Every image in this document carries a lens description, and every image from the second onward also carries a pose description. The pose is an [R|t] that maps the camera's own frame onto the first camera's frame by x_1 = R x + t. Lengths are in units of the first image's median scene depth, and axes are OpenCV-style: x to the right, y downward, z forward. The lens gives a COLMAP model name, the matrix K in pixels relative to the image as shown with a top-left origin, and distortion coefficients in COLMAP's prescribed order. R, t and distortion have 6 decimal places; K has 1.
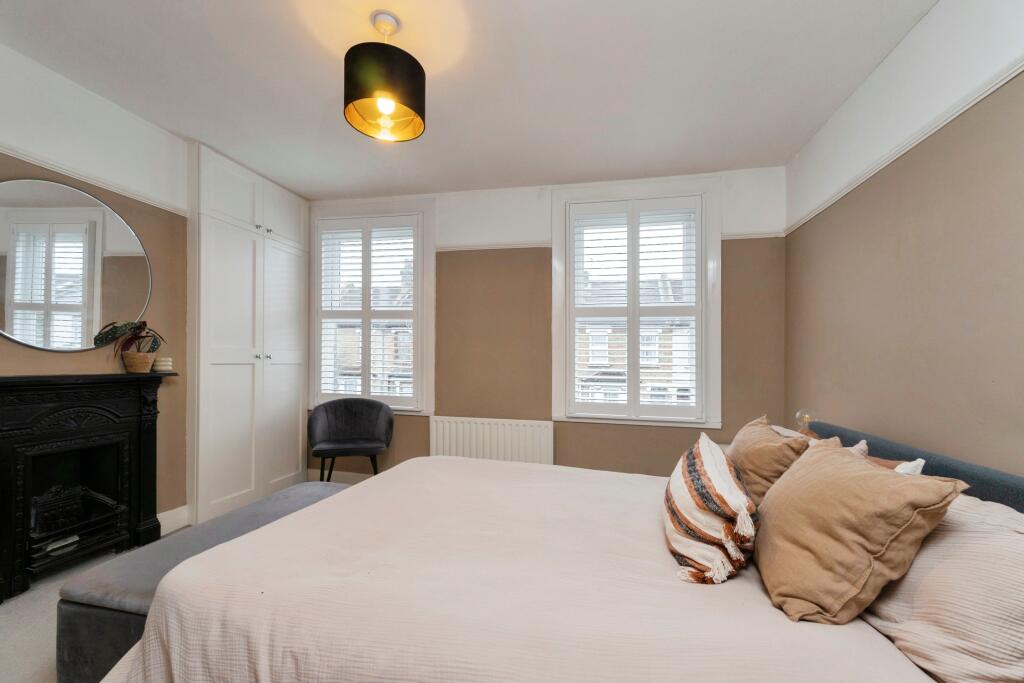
lens RADIAL K [[447.6, 0, 513.7], [0, 447.6, 363.3], [0, 0, 1]] dist [0.020865, -0.004251]
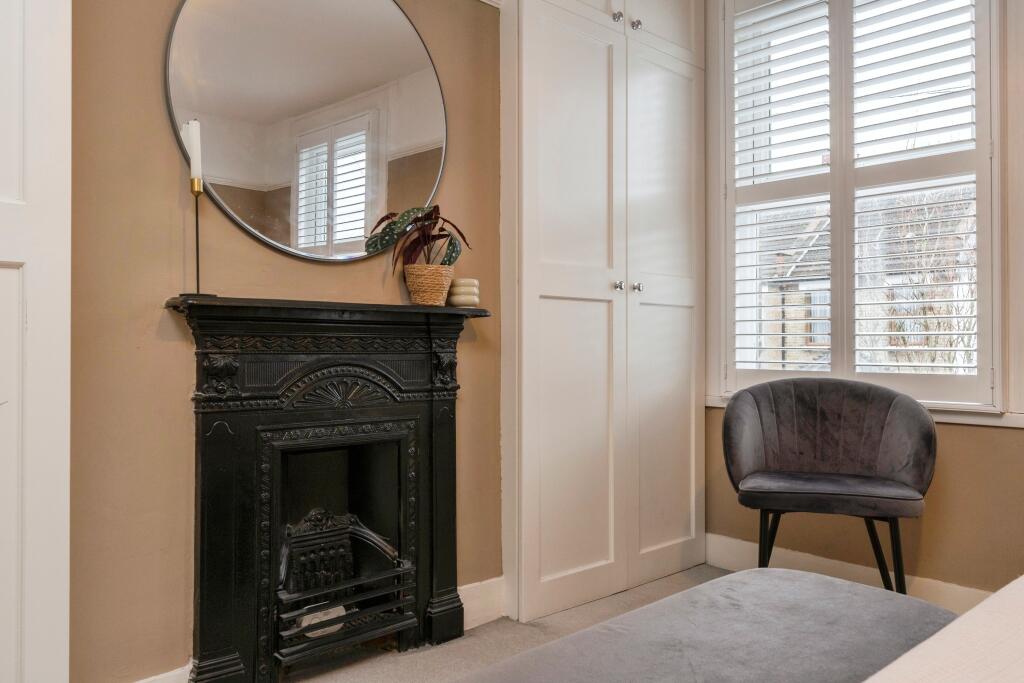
lens RADIAL K [[798.5, 0, 512.0], [0, 798.5, 341.5], [0, 0, 1]] dist [0.003035, 0.000956]
pose [[0.828565, -0.018409, -0.559590, -0.234627], [0.006481, 0.999708, -0.023292, 0.080485], [0.559855, 0.015673, 0.828442, 0.293040]]
